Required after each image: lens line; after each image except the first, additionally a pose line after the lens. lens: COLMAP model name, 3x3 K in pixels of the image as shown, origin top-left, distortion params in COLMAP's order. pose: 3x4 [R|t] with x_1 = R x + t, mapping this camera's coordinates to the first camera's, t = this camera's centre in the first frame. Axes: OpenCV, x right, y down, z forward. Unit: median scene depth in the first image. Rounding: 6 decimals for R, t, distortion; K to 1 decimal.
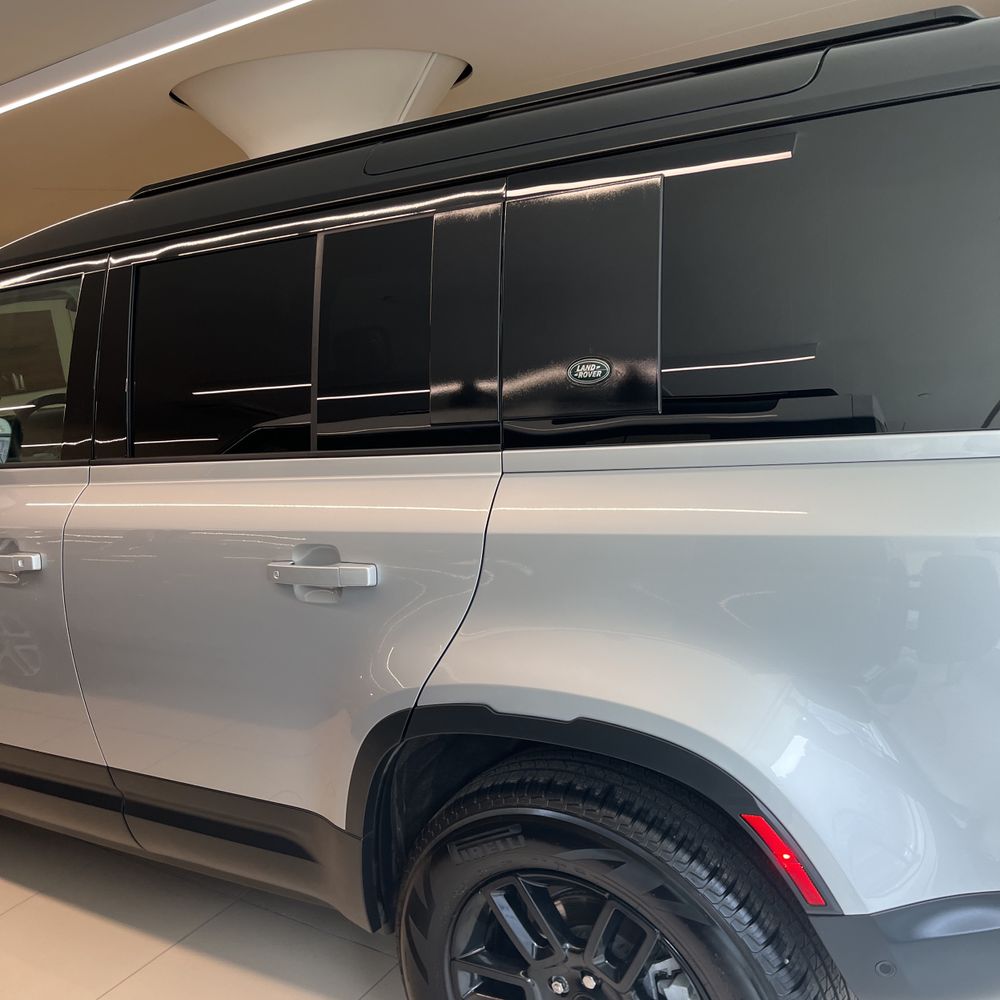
lens RADIAL K [[1023.2, 0, 513.2], [0, 1023.2, 485.0], [0, 0, 1]] dist [0.040220, -0.027723]
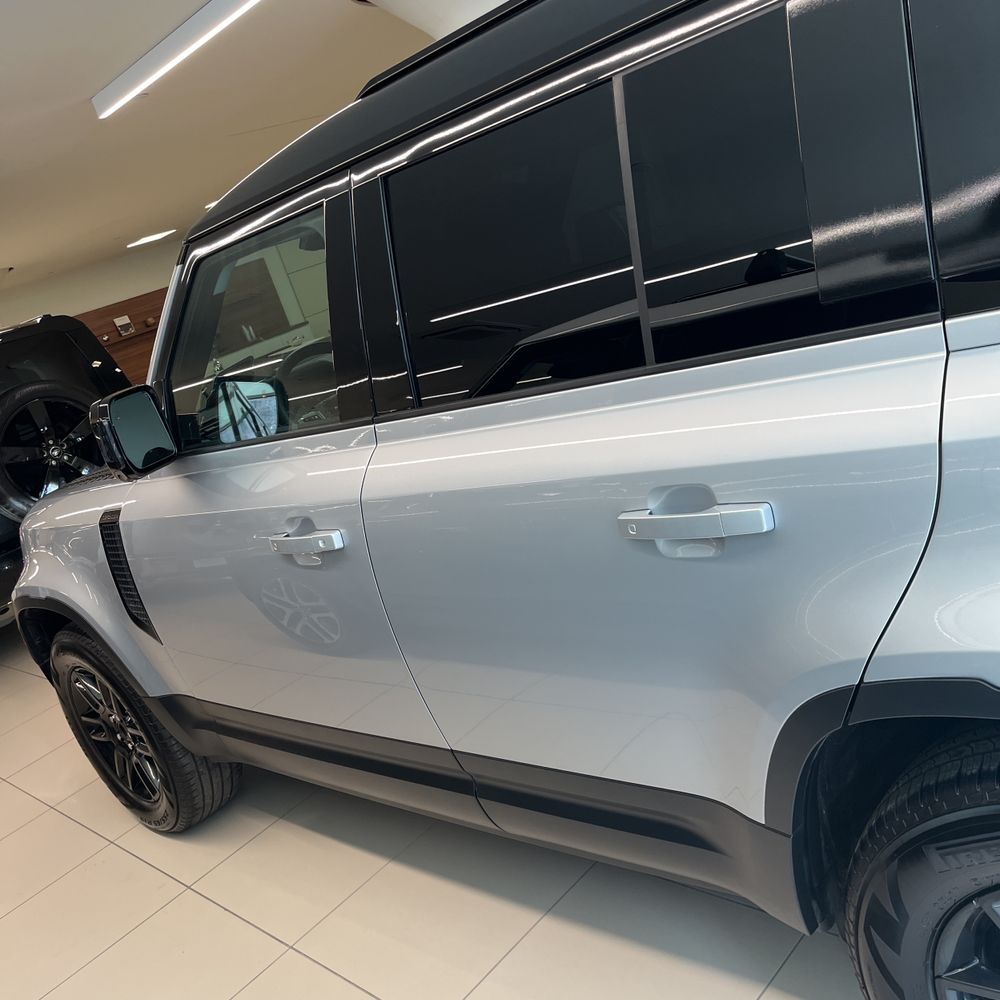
lens RADIAL K [[1023.2, 0, 513.2], [0, 1023.2, 485.0], [0, 0, 1]] dist [0.040220, -0.027723]
pose [[0.964787, -0.146759, -0.218283, -0.132755], [0.171185, 0.980407, 0.097460, -0.035931], [0.199703, -0.131395, 0.971007, 0.204262]]
